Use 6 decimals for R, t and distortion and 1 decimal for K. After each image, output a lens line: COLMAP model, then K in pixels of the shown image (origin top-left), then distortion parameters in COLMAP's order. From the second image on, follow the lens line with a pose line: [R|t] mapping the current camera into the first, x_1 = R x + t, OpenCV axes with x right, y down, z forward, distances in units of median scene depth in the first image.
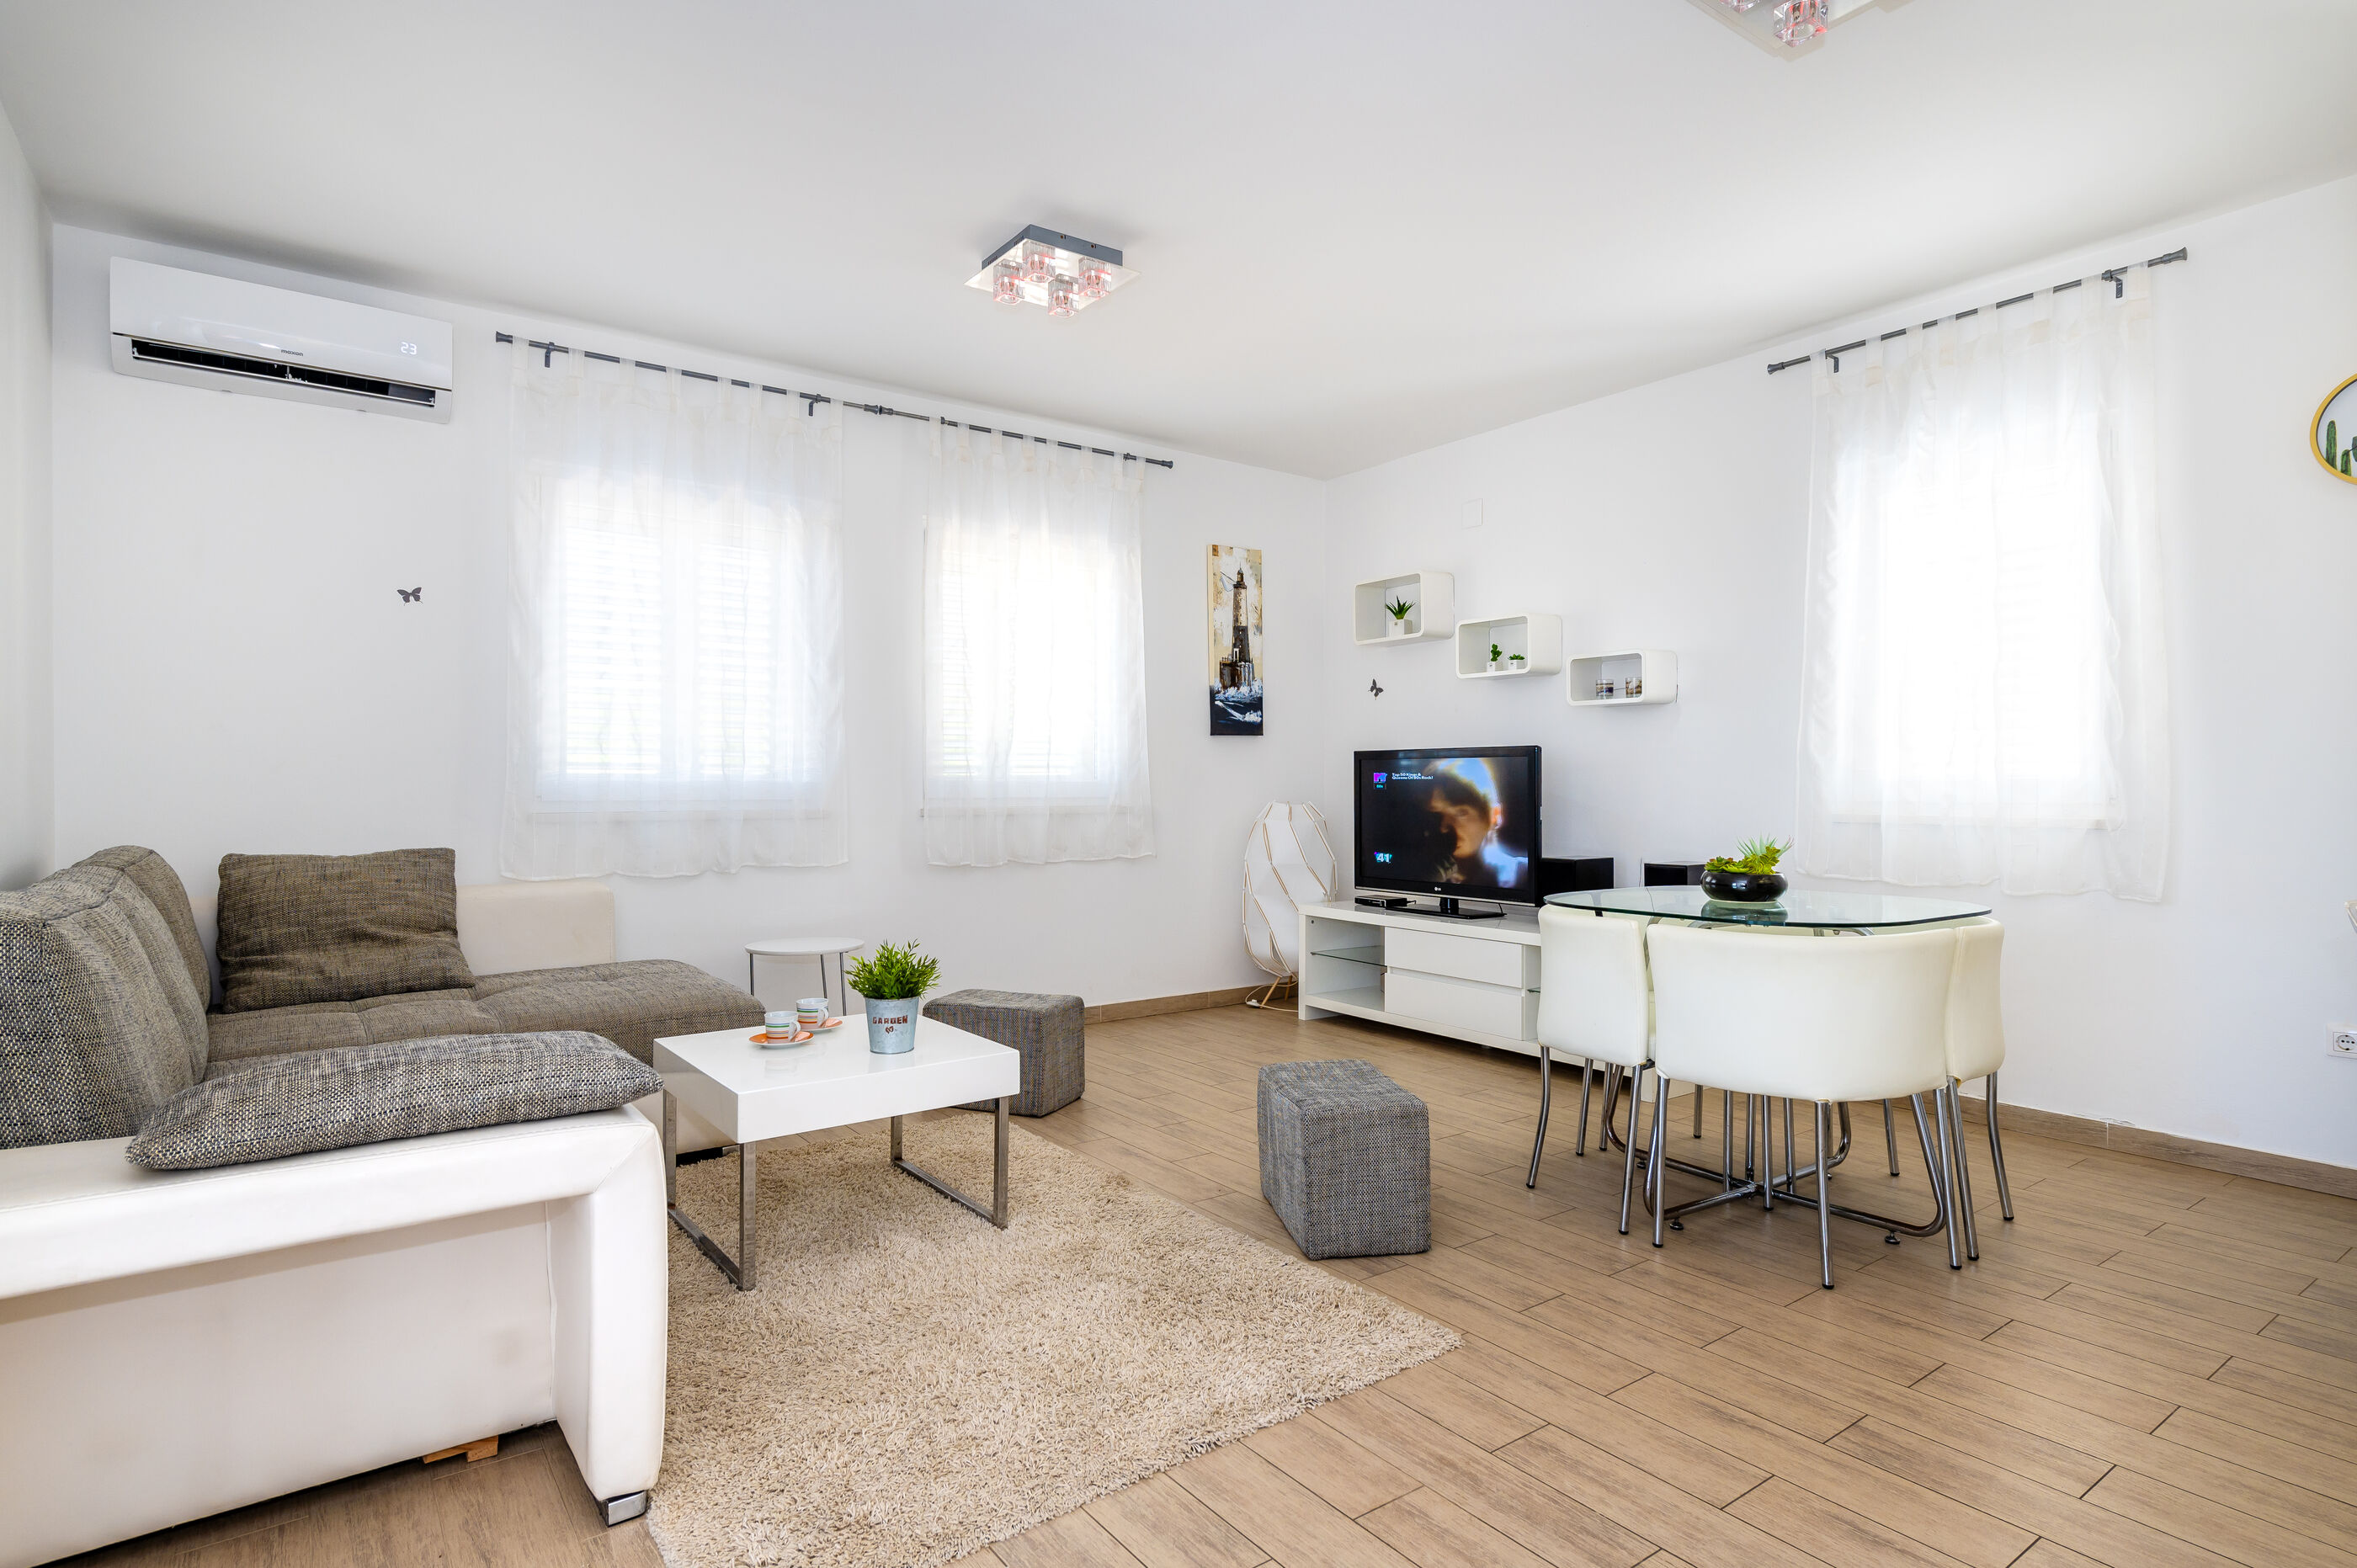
lens RADIAL K [[1247.1, 0, 1197.6], [0, 1247.1, 793.3], [0, 0, 1]] dist [0.003366, 0.000013]
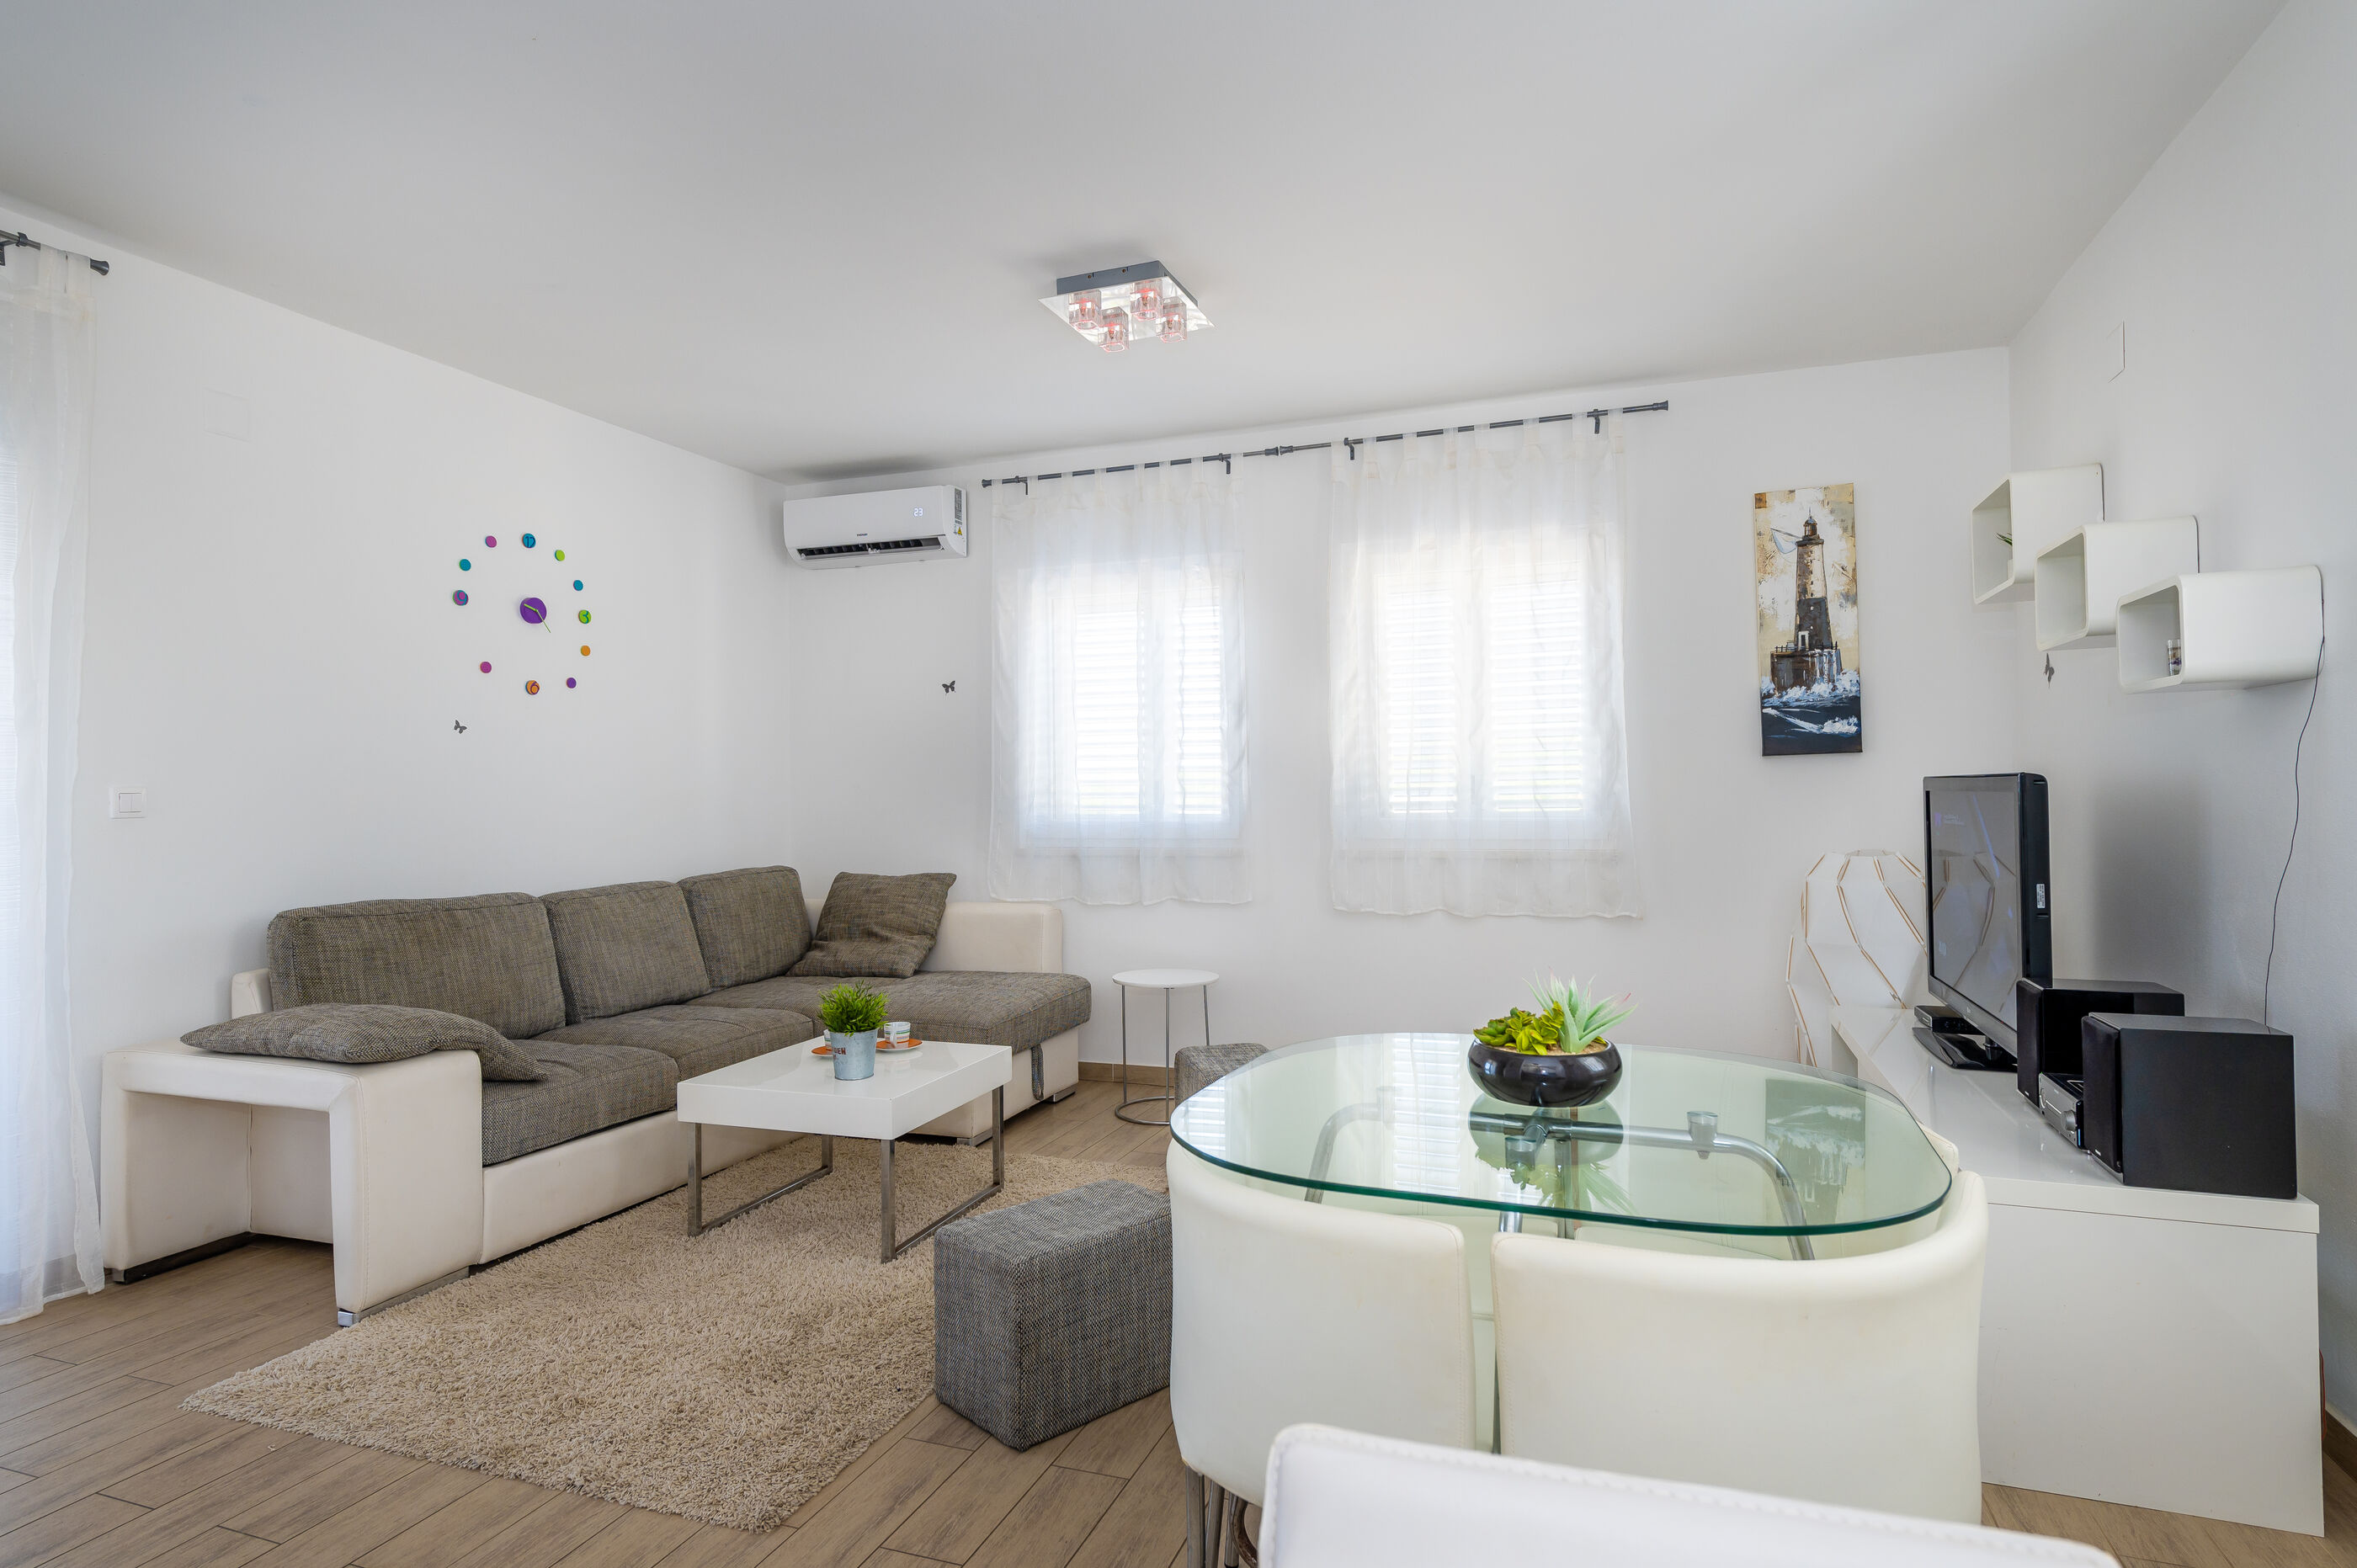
lens RADIAL K [[1248.8, 0, 1160.5], [0, 1248.8, 788.5], [0, 0, 1]] dist [0.017514, -0.008845]
pose [[0.533508, -0.013402, -0.845689, 0.496418], [0.004049, 0.999903, -0.013291, -0.021777], [0.845785, 0.003666, 0.533511, 0.356311]]
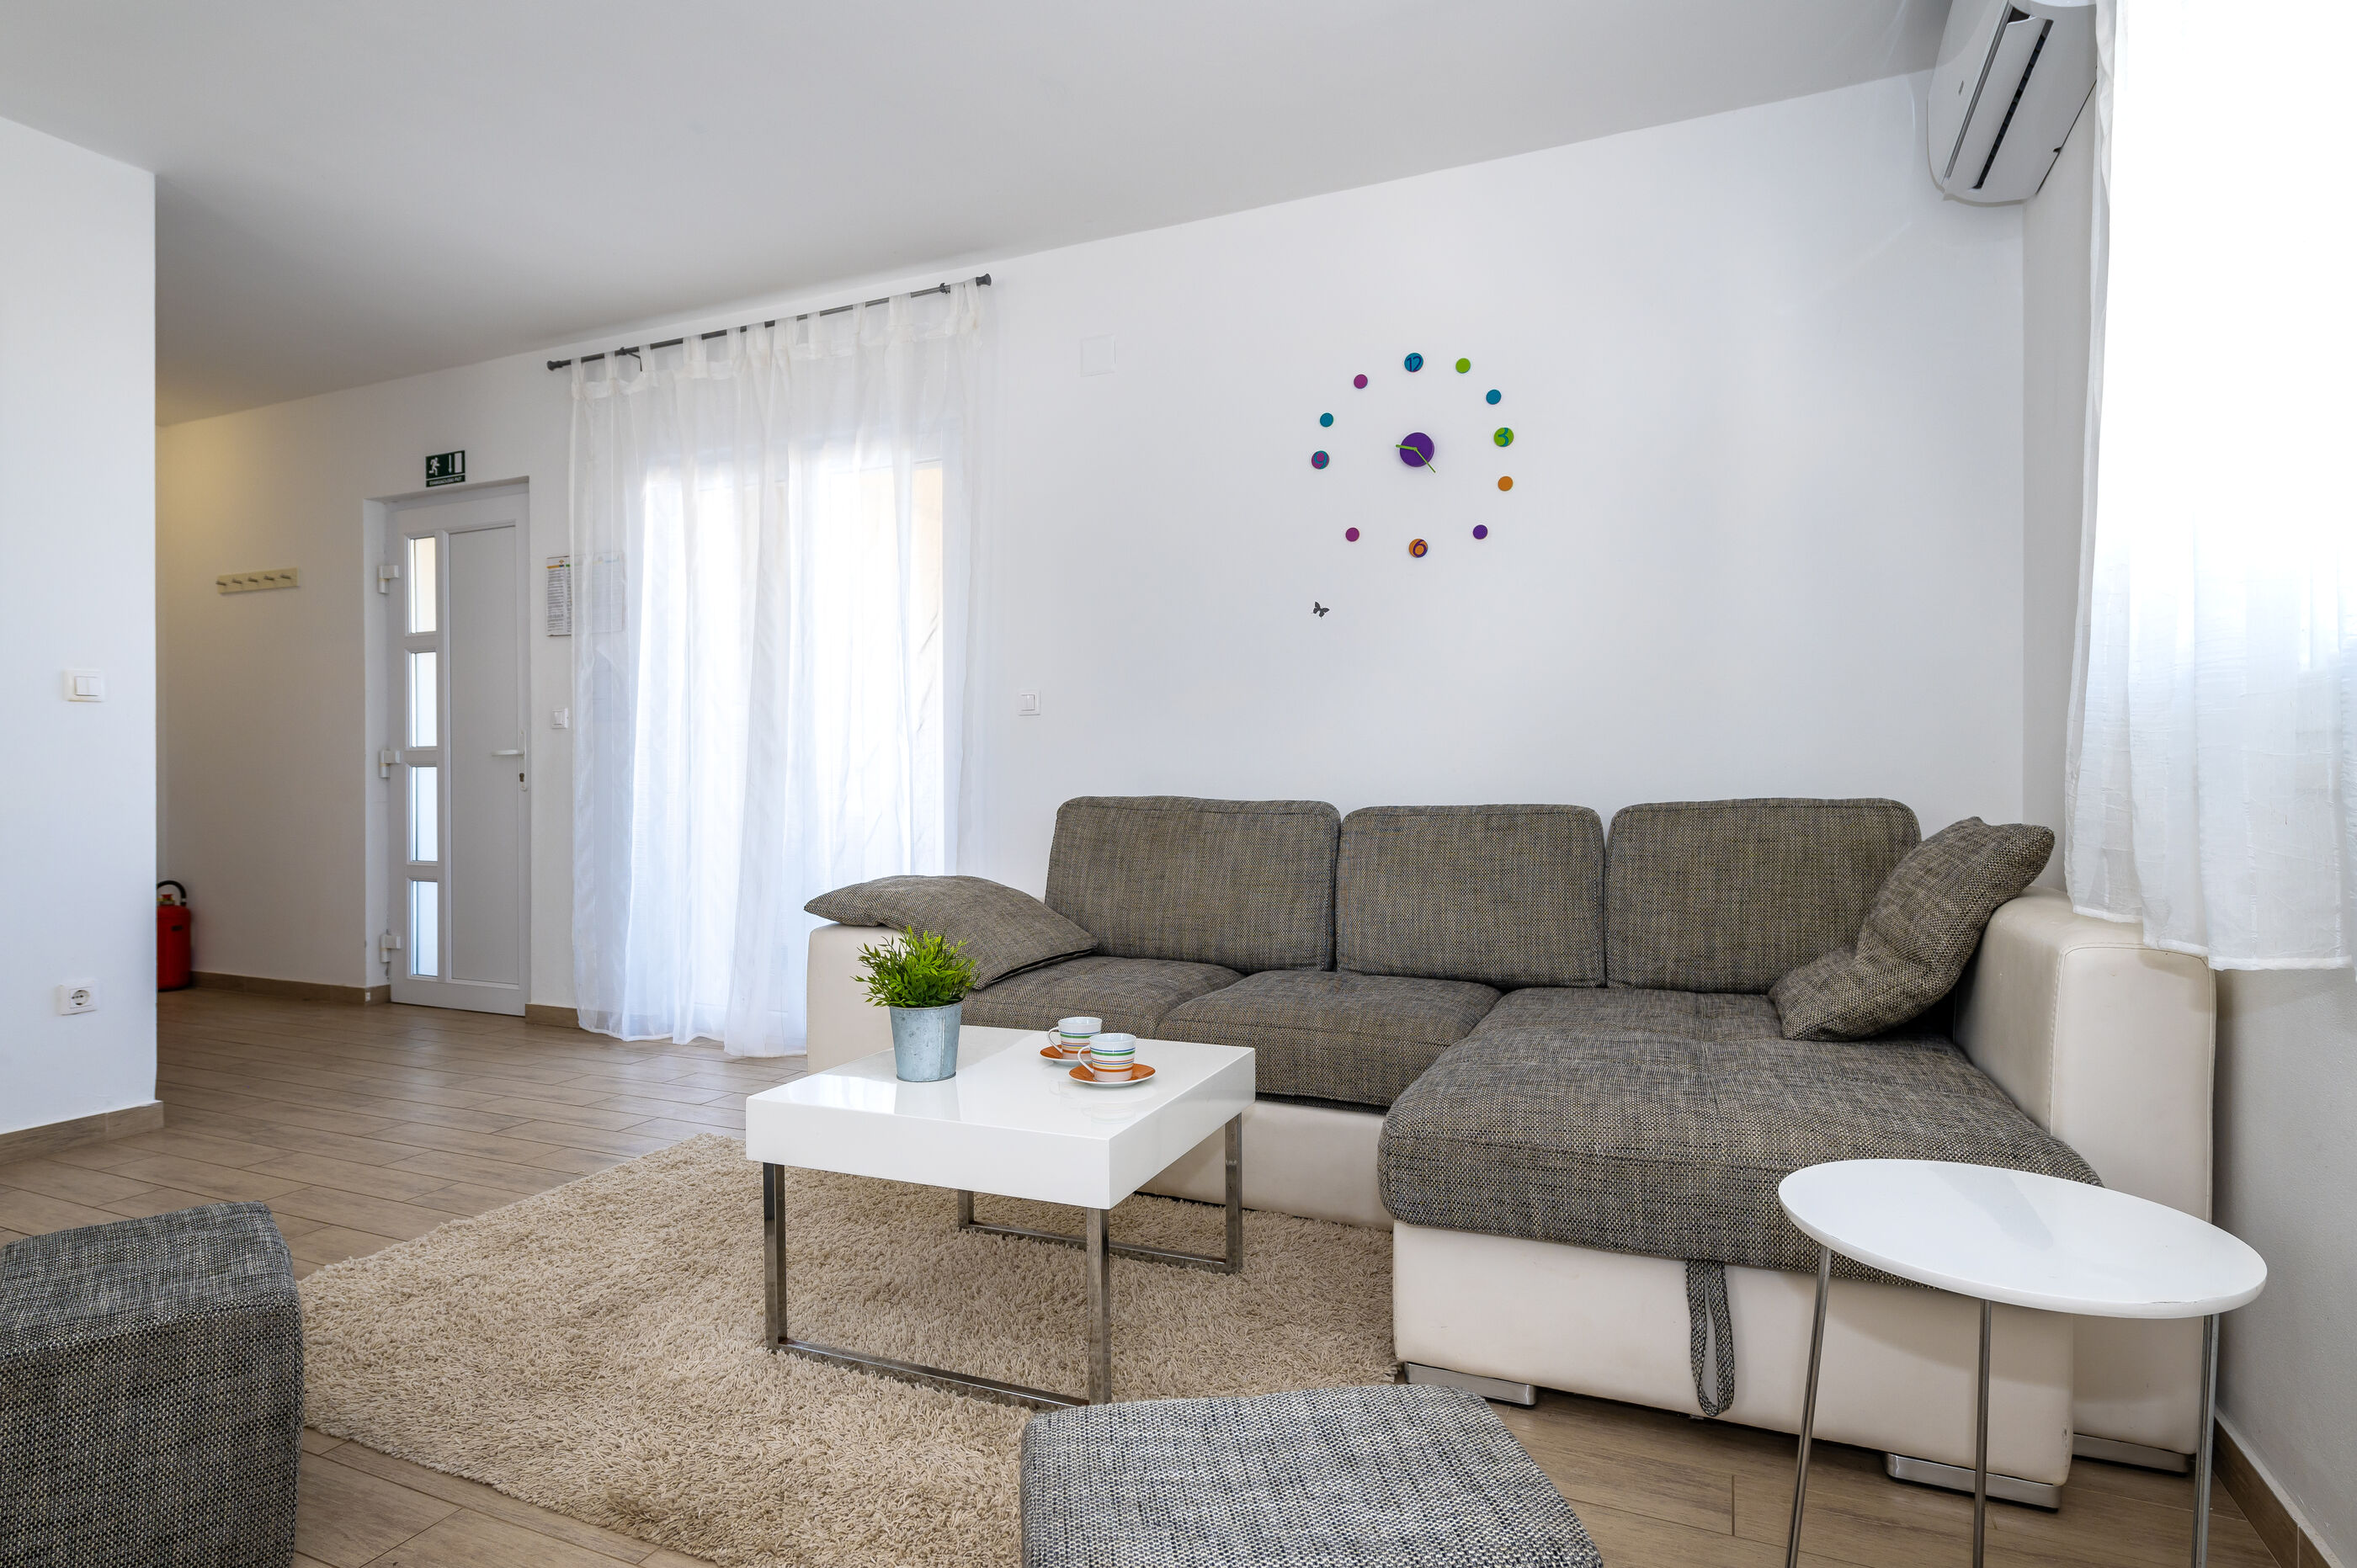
lens RADIAL K [[1240.5, 0, 1178.5], [0, 1240.5, 784.0], [0, 0, 1]] dist [-0.001309, -0.011212]
pose [[-0.872983, 0.005419, -0.487720, -0.016575], [-0.002388, 0.999879, 0.015384, 0.013280], [0.487745, 0.014595, -0.872864, 0.972127]]
